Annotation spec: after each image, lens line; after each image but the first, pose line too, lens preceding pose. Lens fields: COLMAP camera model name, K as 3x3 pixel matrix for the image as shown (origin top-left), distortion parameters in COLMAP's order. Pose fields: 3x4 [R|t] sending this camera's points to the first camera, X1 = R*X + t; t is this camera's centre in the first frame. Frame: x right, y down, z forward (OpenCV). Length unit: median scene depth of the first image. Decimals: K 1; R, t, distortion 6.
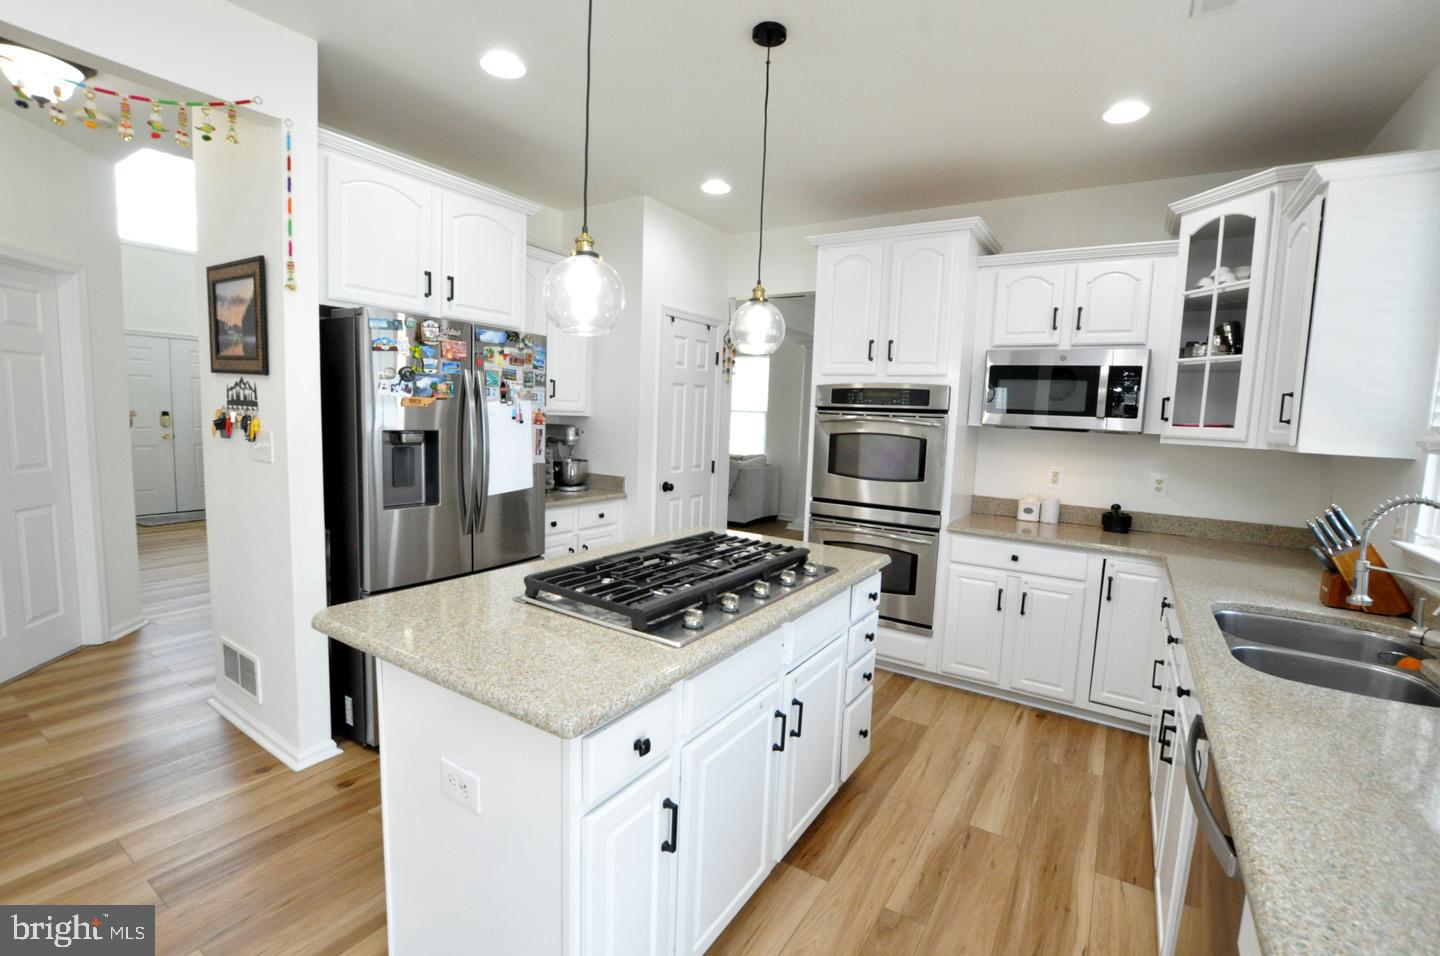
lens RADIAL K [[633.7, 0, 718.6], [0, 633.7, 478.0], [0, 0, 1]] dist [-0.028553, 0.002325]
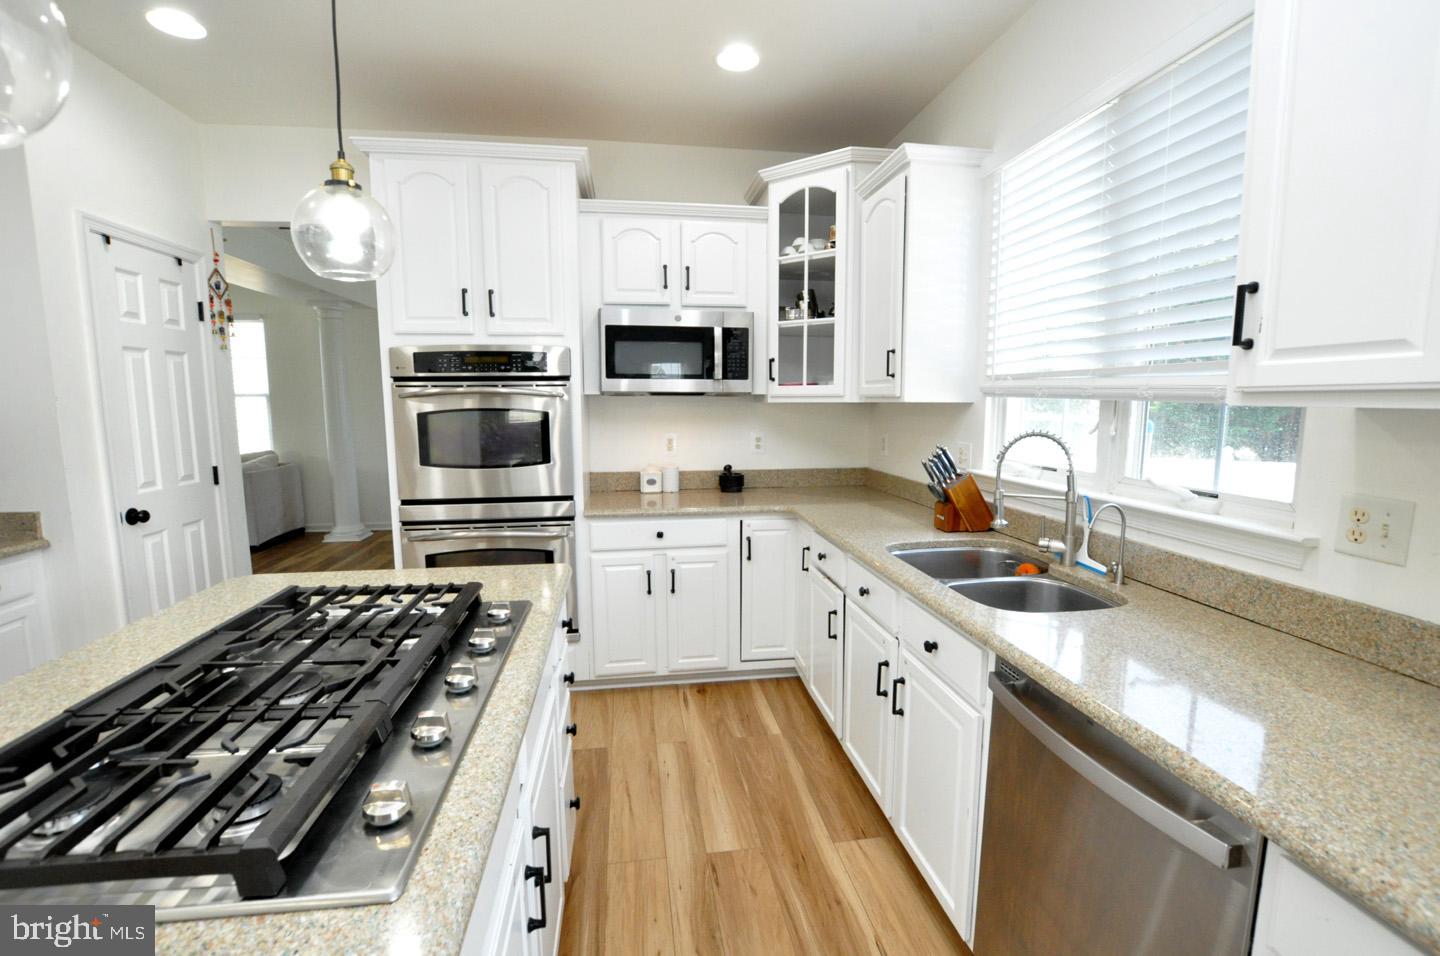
lens RADIAL K [[633.7, 0, 719.9], [0, 633.7, 480.2], [0, 0, 1]] dist [-0.028553, 0.002325]
pose [[0.746414, -0.122954, 0.654025, -0.062724], [0.099239, 0.992360, 0.073302, -0.011744], [-0.658041, 0.010191, 0.752913, 0.236402]]
